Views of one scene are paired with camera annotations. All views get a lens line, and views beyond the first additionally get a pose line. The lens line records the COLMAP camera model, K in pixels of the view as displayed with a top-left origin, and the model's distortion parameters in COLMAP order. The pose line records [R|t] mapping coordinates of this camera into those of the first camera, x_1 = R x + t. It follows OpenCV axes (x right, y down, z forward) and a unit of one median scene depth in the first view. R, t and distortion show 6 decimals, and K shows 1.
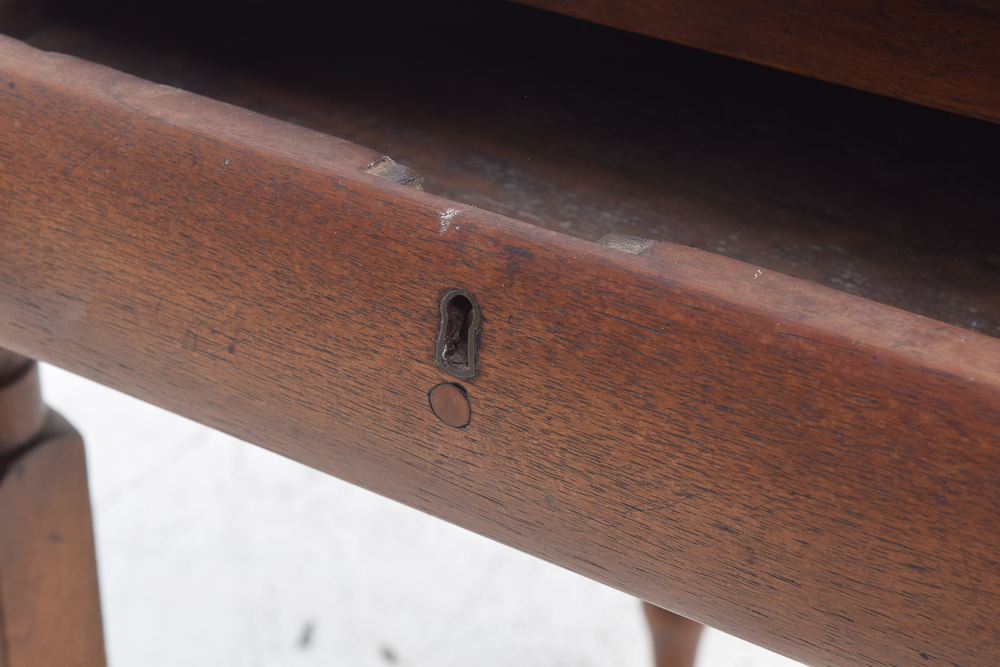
lens RADIAL K [[2214.0, 0, 504.7], [0, 2214.0, 335.1], [0, 0, 1]] dist [0.070927, 0.000000]
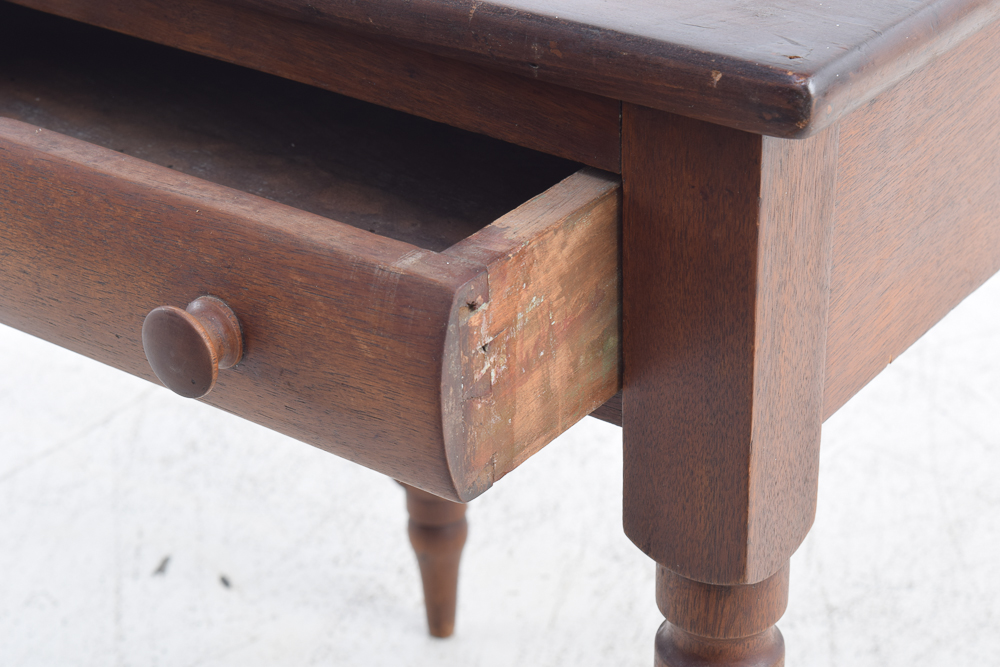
lens RADIAL K [[2214.0, 0, 503.7], [0, 2214.0, 333.8], [0, 0, 1]] dist [0.070927, 0.000000]
pose [[0.997947, 0.009013, -0.063407, 0.563999], [-0.012217, 0.998658, -0.050324, 0.208538], [0.062868, 0.050995, 0.996718, -0.730268]]
